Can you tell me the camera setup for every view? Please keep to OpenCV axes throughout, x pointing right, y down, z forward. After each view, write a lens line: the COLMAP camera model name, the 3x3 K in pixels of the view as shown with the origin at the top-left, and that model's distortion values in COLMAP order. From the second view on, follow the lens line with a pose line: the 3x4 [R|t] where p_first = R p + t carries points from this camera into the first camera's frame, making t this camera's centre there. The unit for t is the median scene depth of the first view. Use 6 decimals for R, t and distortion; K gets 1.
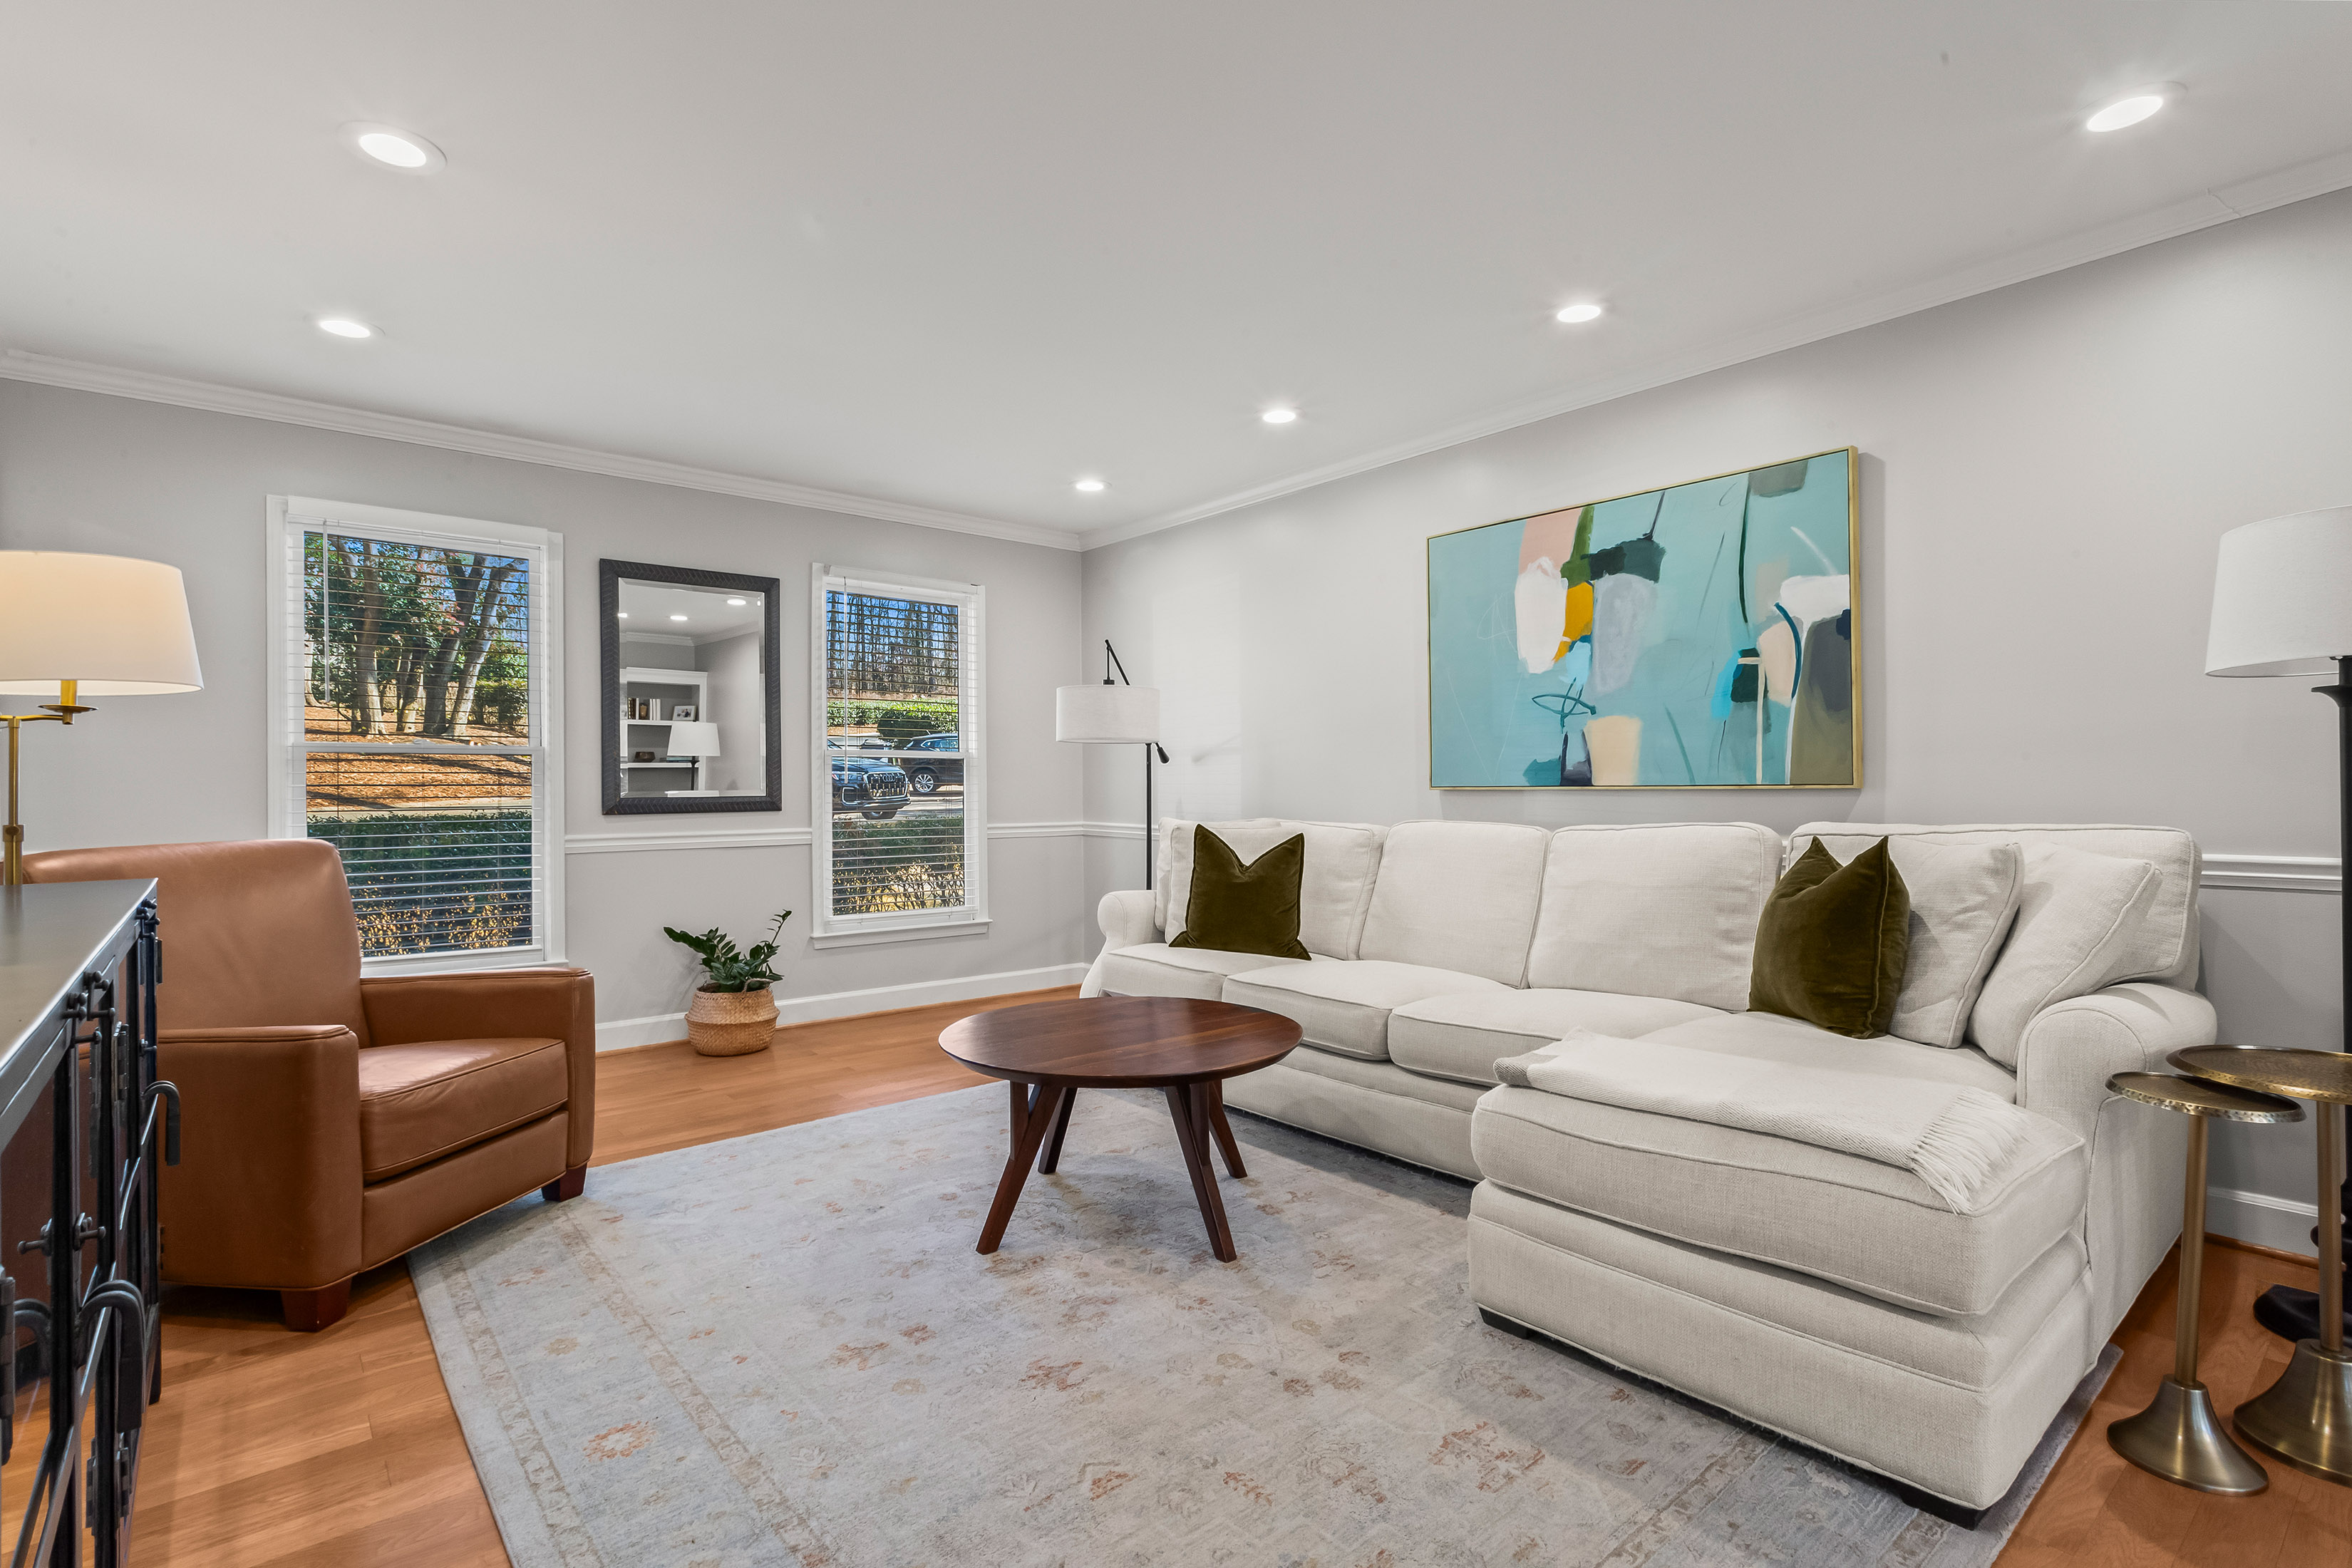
lens RADIAL K [[1124.7, 0, 1184.2], [0, 1124.7, 785.3], [0, 0, 1]] dist [0.000408, -0.000062]
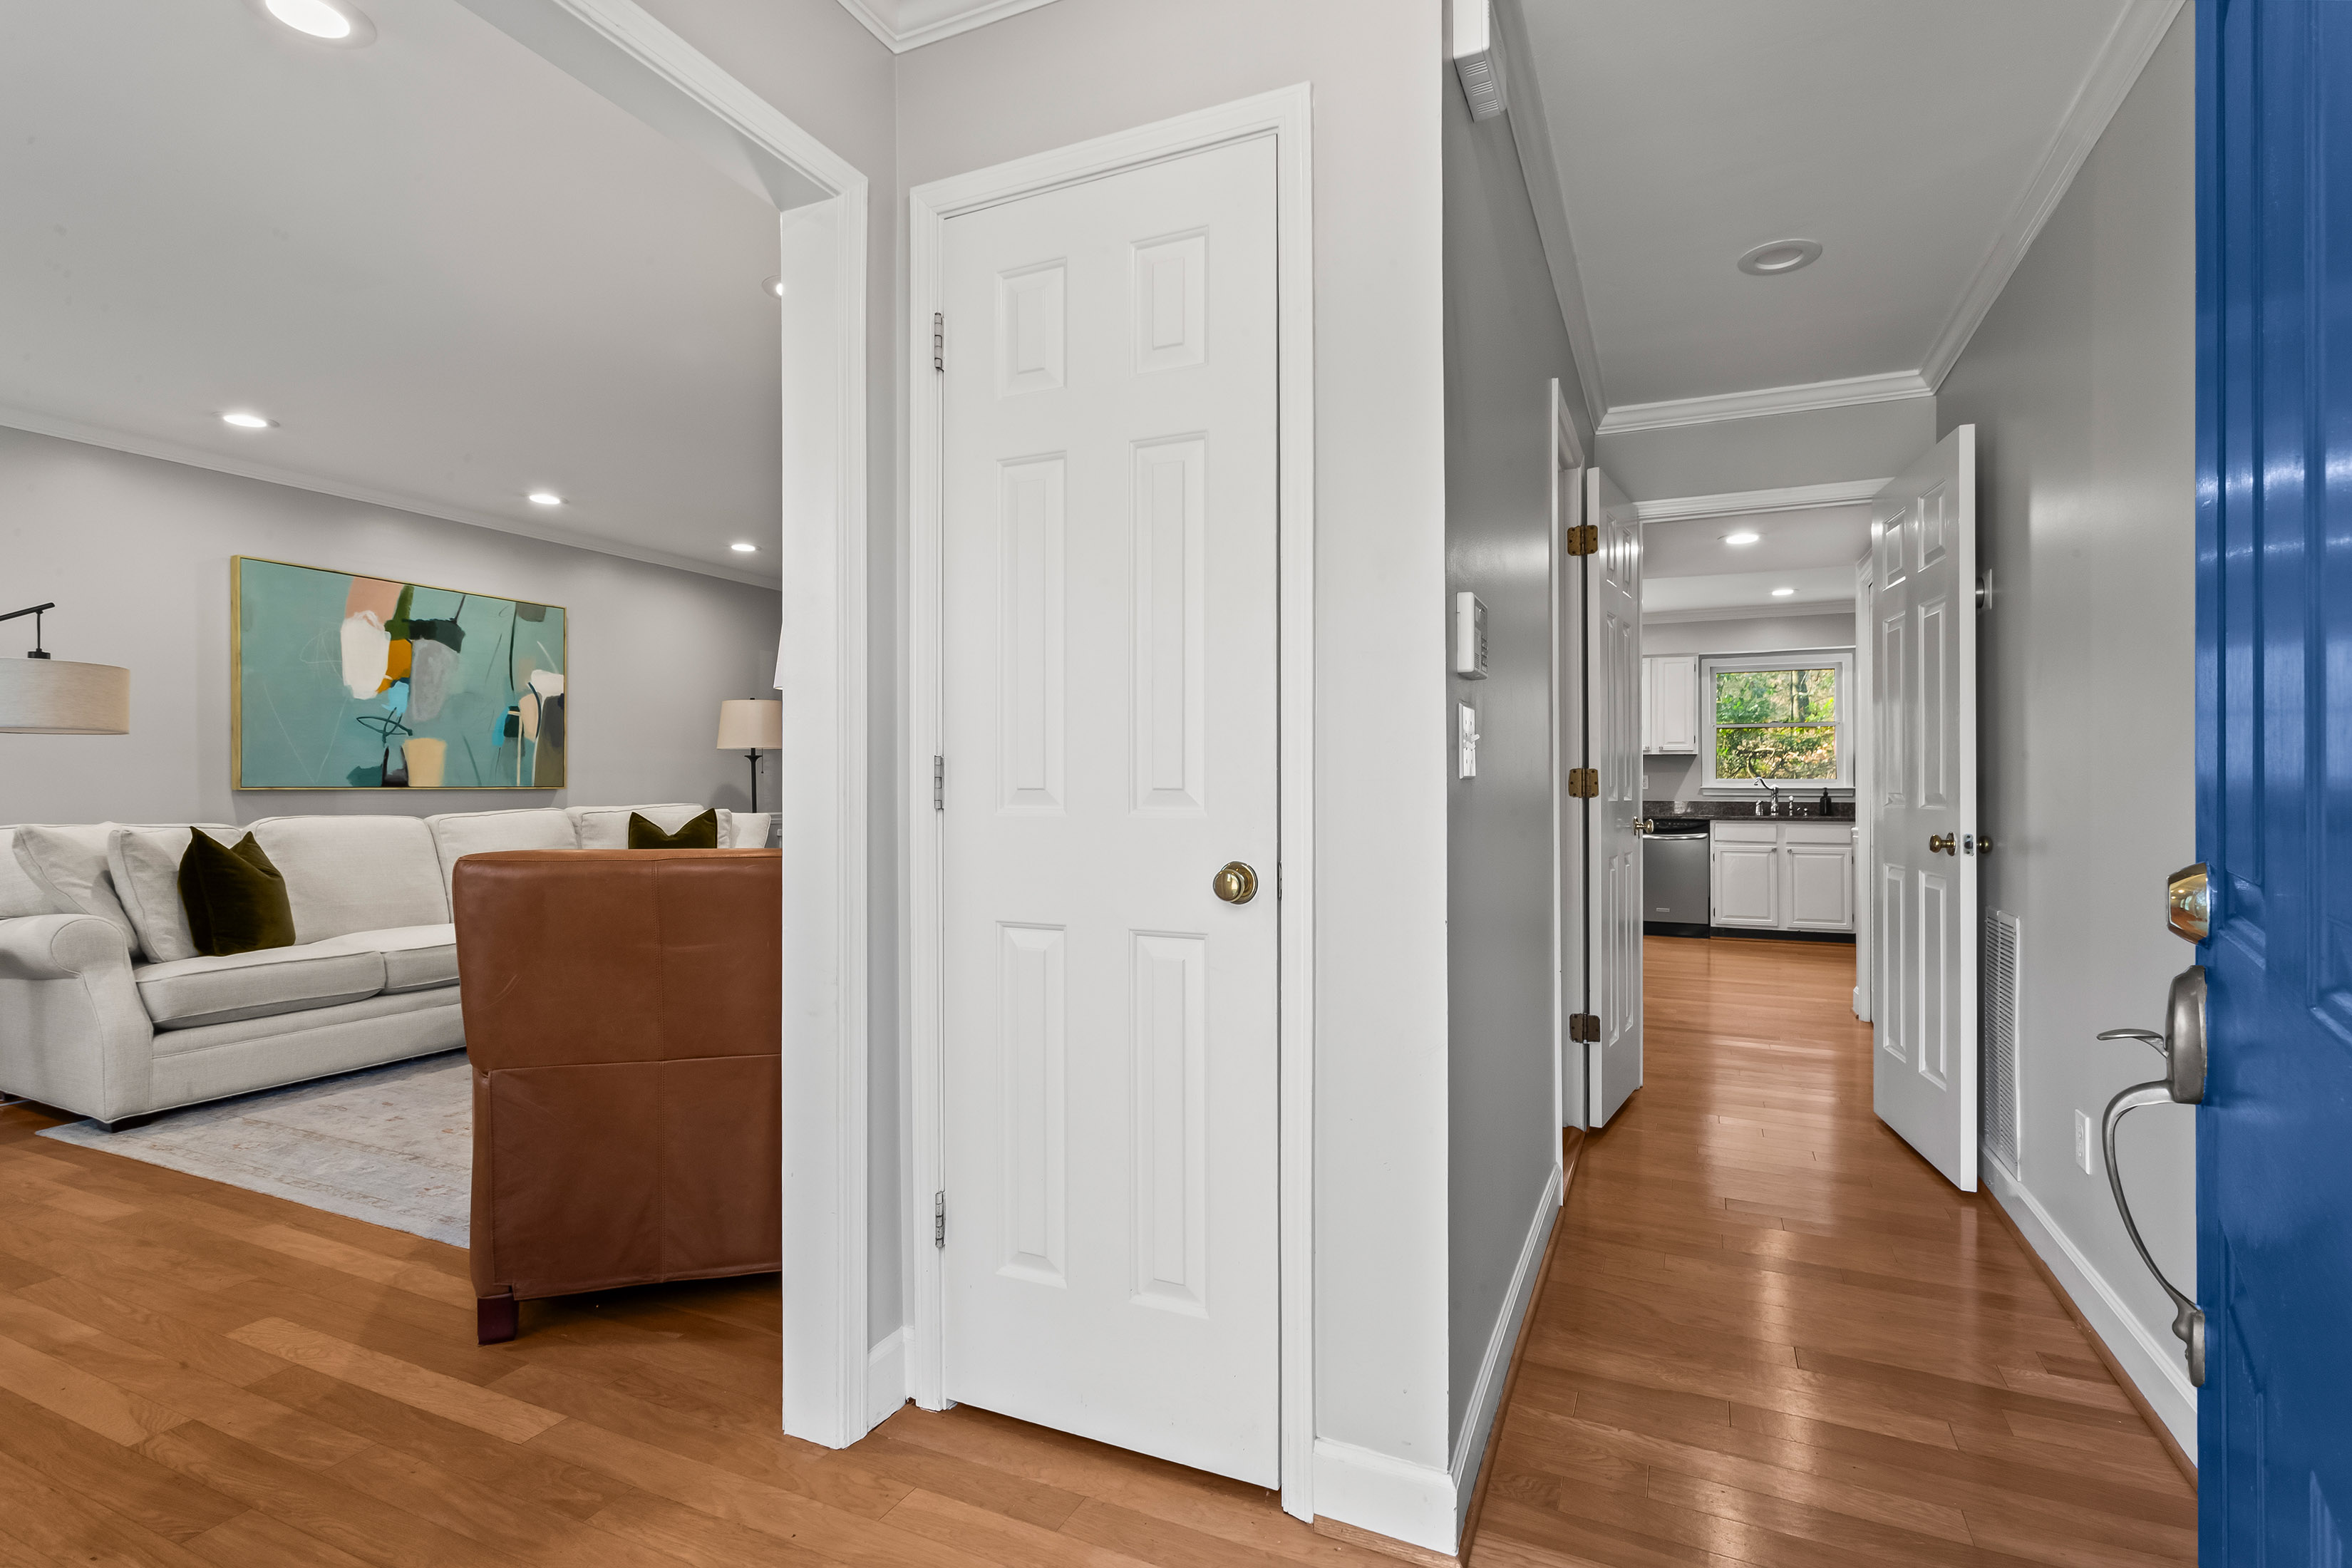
lens RADIAL K [[1124.7, 0, 1184.2], [0, 1124.7, 785.3], [0, 0, 1]] dist [0.000408, -0.000062]
pose [[-0.429078, 0.004705, 0.903255, -1.321217], [-0.000909, 0.999984, -0.005640, 0.005529], [-0.903267, -0.003241, -0.429066, 0.742247]]
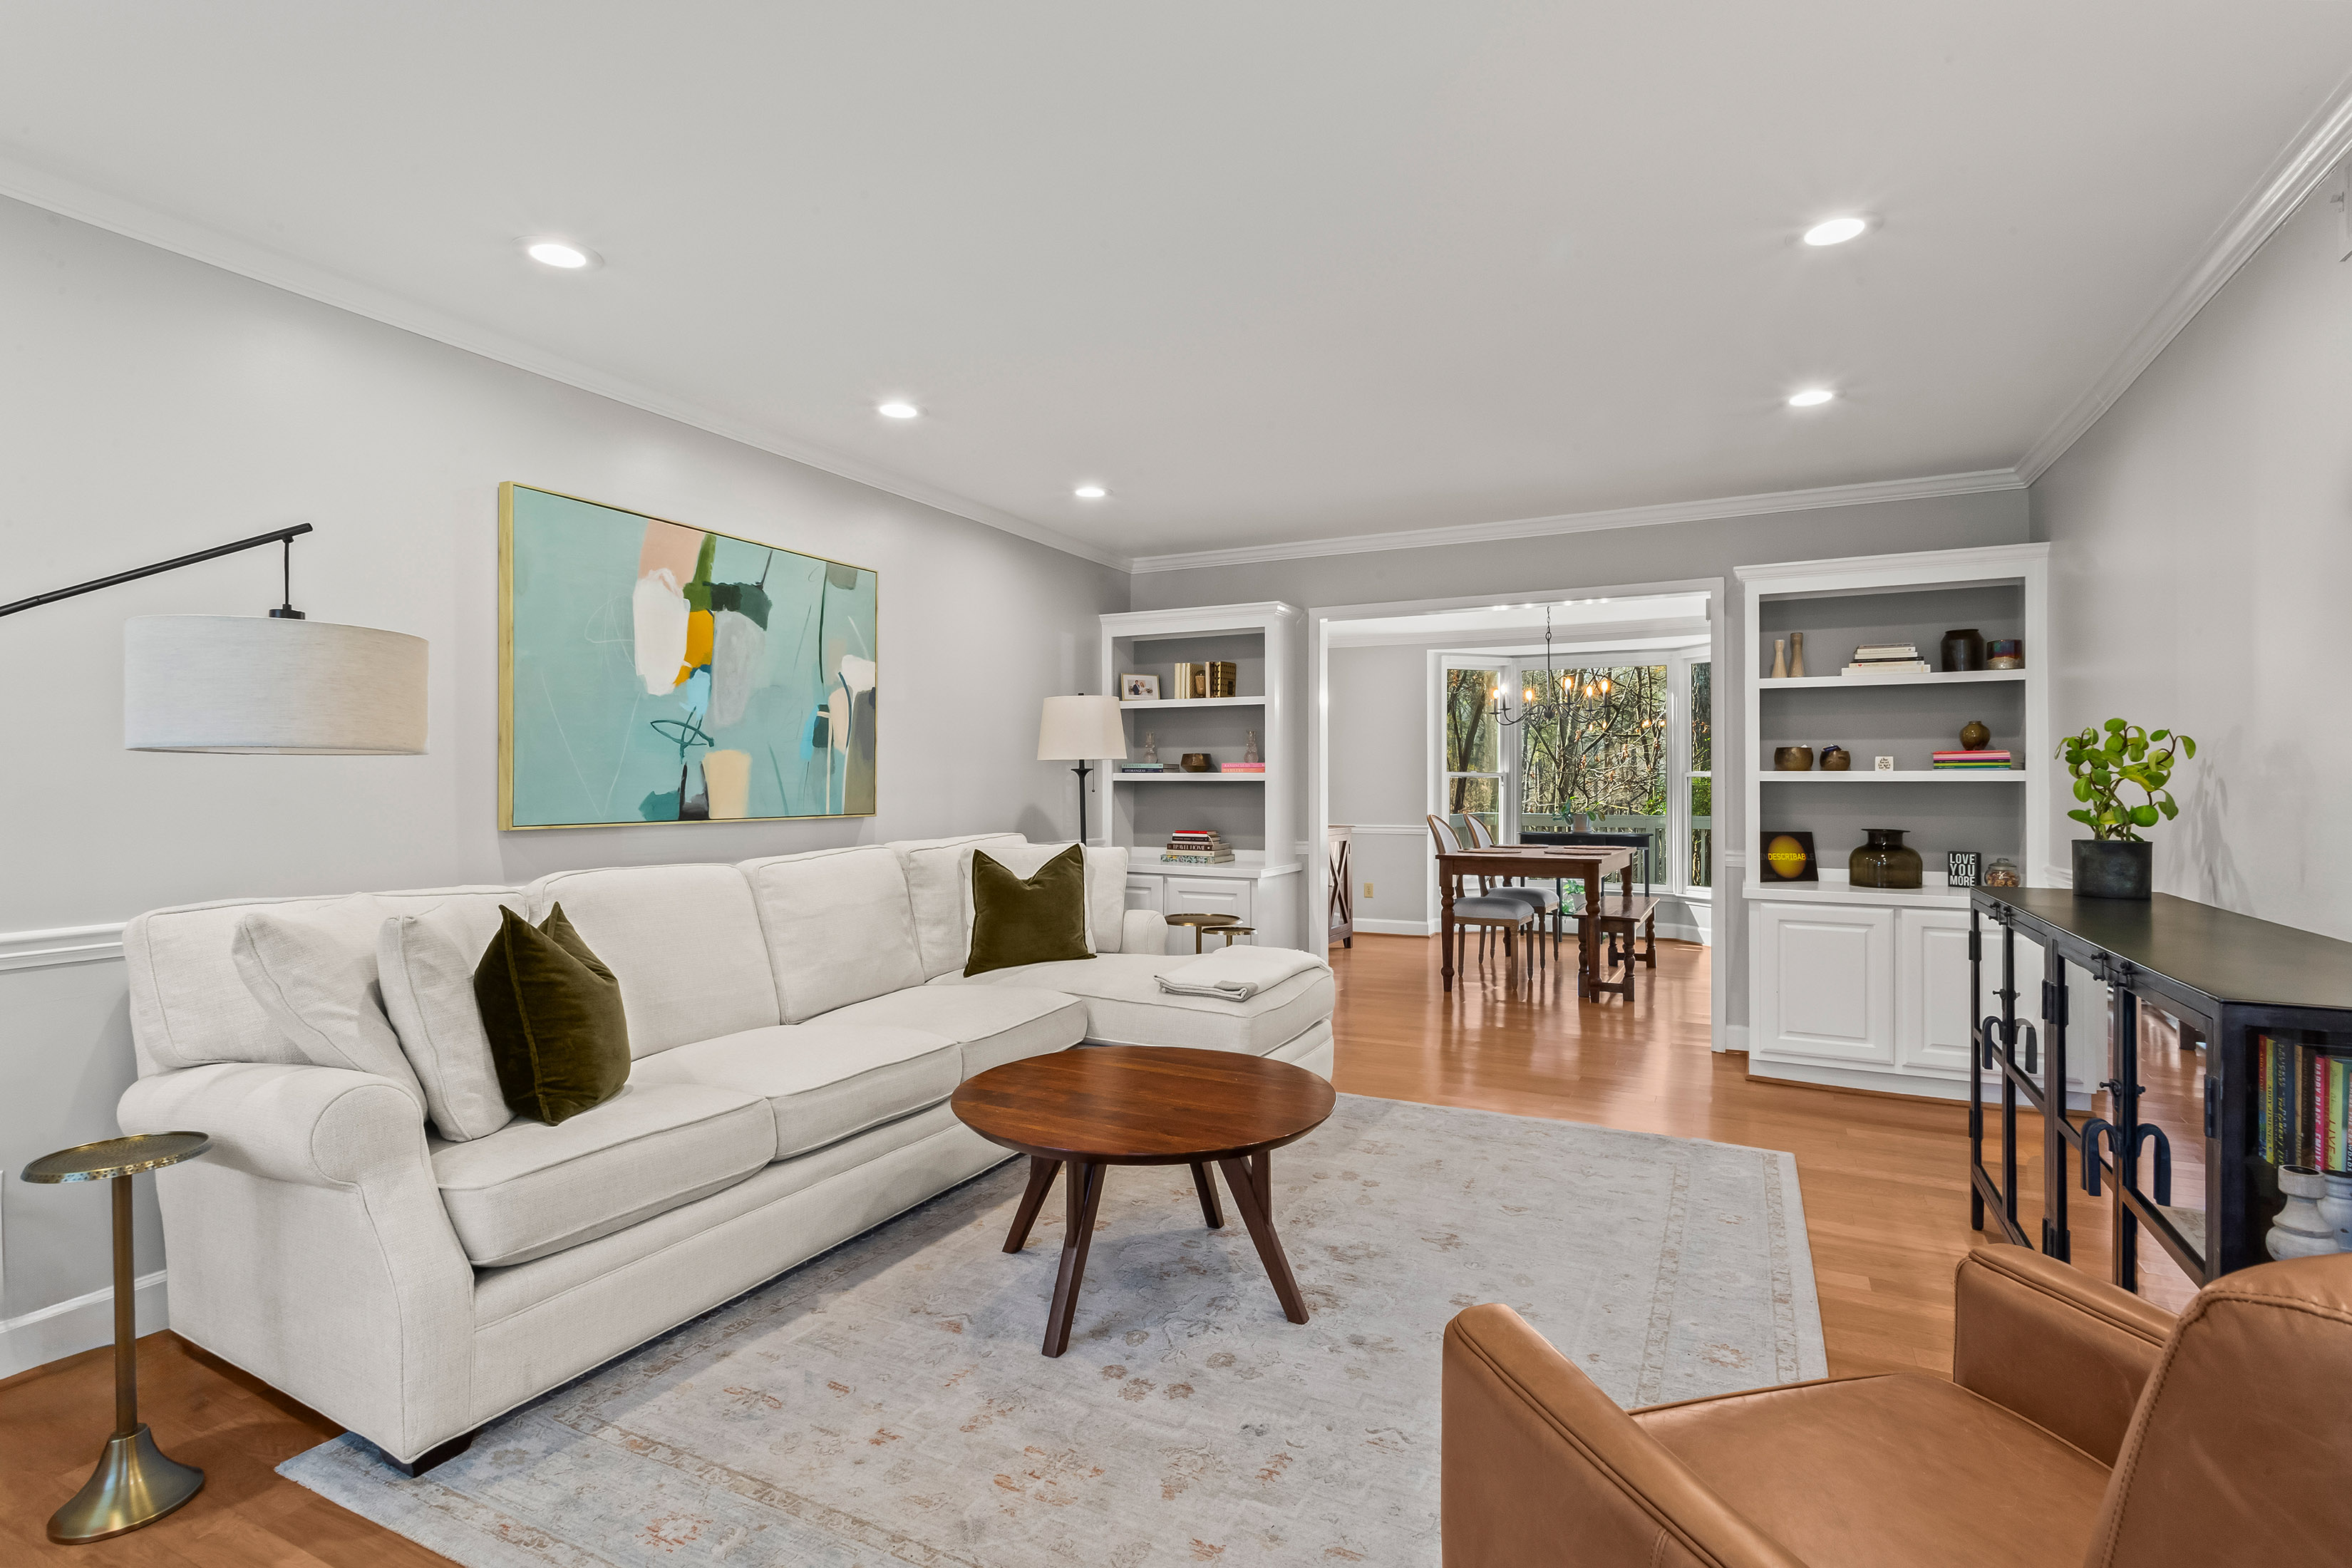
lens RADIAL K [[1134.8, 0, 1176.9], [0, 1134.8, 773.9], [0, 0, 1]] dist [0.002099, 0.000756]
pose [[-0.389613, 0.012814, 0.920890, -0.717471], [-0.000426, 0.999901, -0.014094, -0.025829], [-0.920979, -0.005883, -0.389568, 1.025592]]
